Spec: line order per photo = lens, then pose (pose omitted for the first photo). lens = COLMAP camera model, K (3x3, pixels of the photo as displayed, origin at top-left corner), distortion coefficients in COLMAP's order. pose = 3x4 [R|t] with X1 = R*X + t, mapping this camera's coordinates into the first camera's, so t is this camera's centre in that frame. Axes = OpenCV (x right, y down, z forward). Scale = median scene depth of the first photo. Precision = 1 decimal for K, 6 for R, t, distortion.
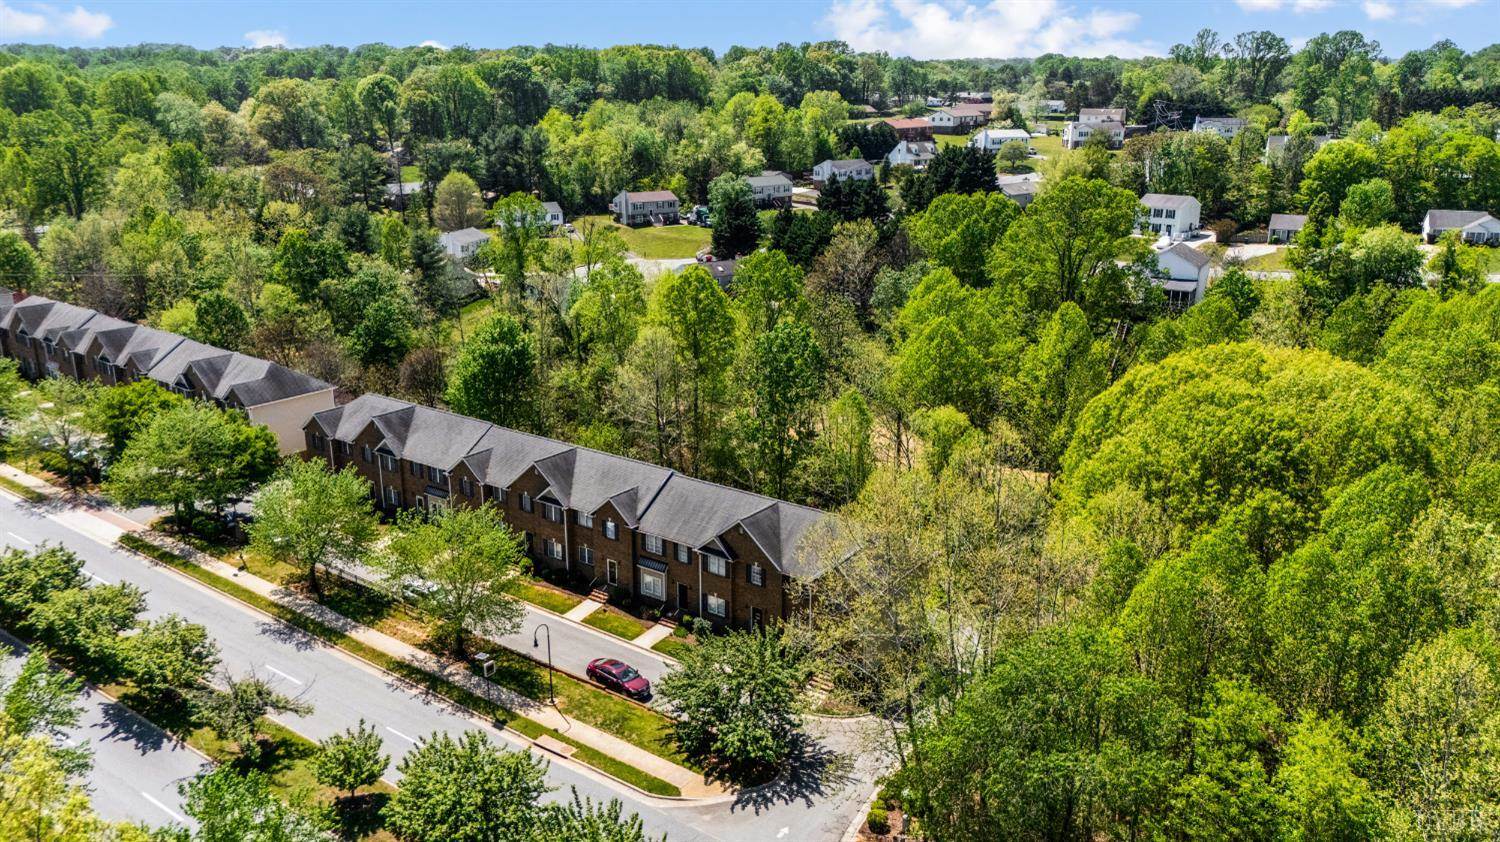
lens RADIAL K [[1103.9, 0, 750.0], [0, 1103.9, 421.0], [0, 0, 1]] dist [0.060004, -0.072292]
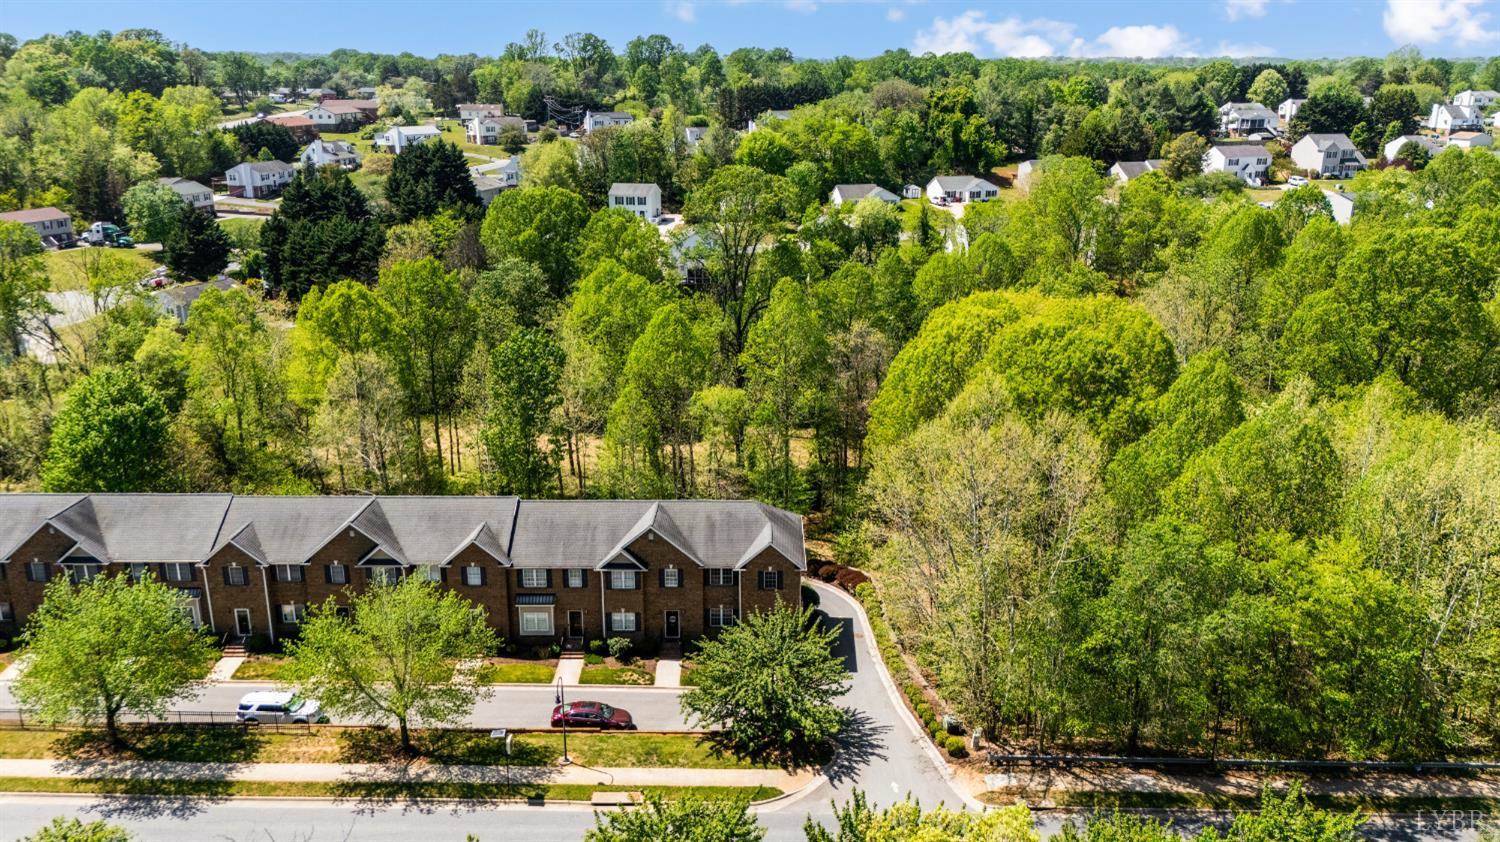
lens RADIAL K [[1103.9, 0, 750.0], [0, 1103.9, 421.0], [0, 0, 1]] dist [0.060004, -0.072292]
pose [[0.822536, -0.168145, 0.543287, -0.400111], [0.166452, 0.984638, 0.052733, -0.034167], [-0.543809, 0.047056, 0.837889, 0.115622]]
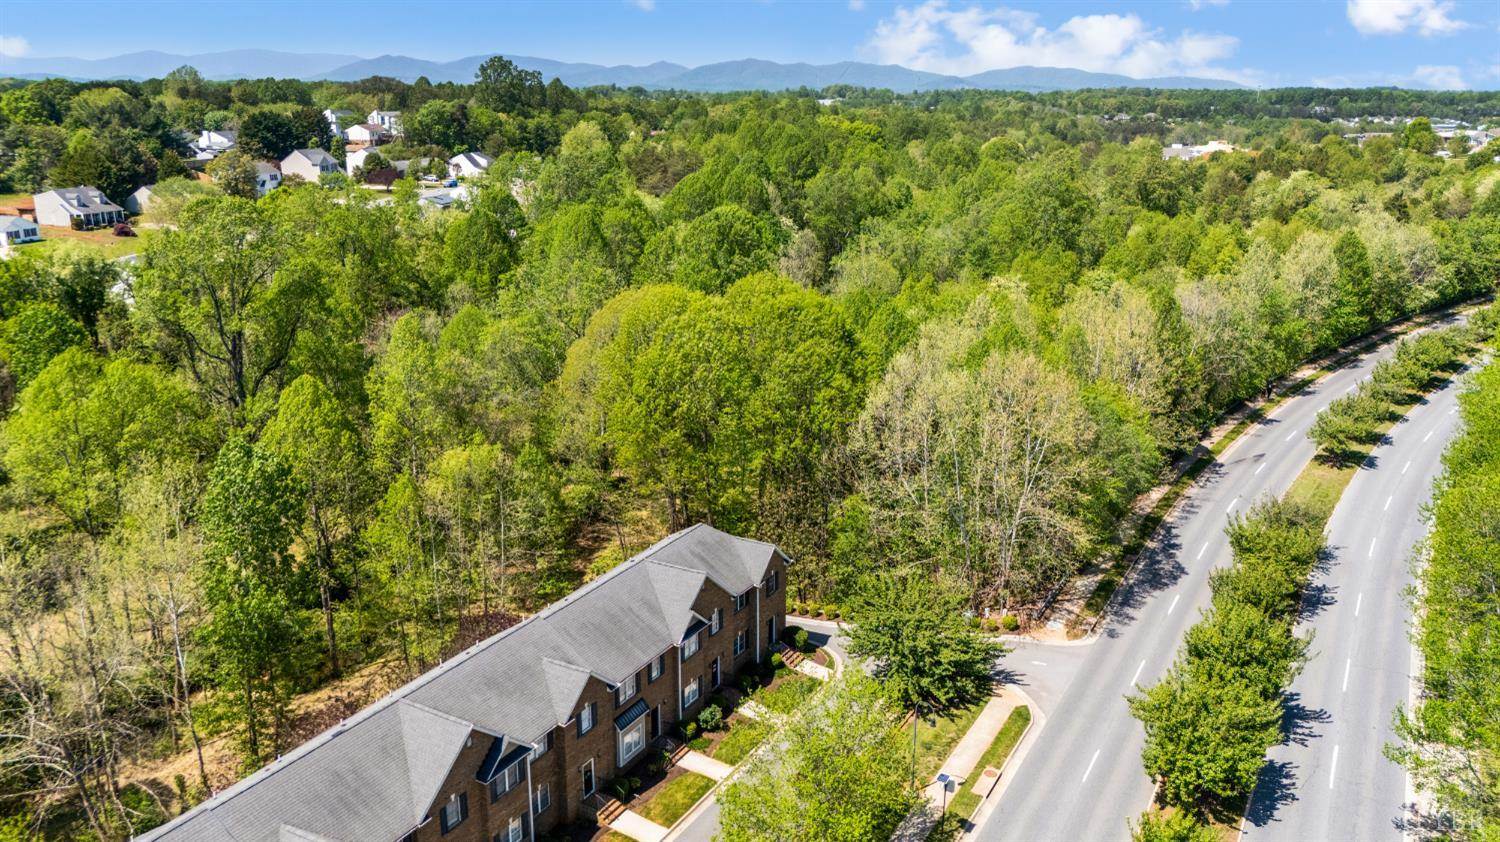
lens RADIAL K [[1103.9, 0, 750.0], [0, 1103.9, 421.0], [0, 0, 1]] dist [0.060004, -0.072292]
pose [[-0.084844, -0.279166, 0.956487, -0.730927], [0.293369, 0.910398, 0.291737, -0.239579], [-0.952227, 0.305355, 0.004657, 0.820632]]
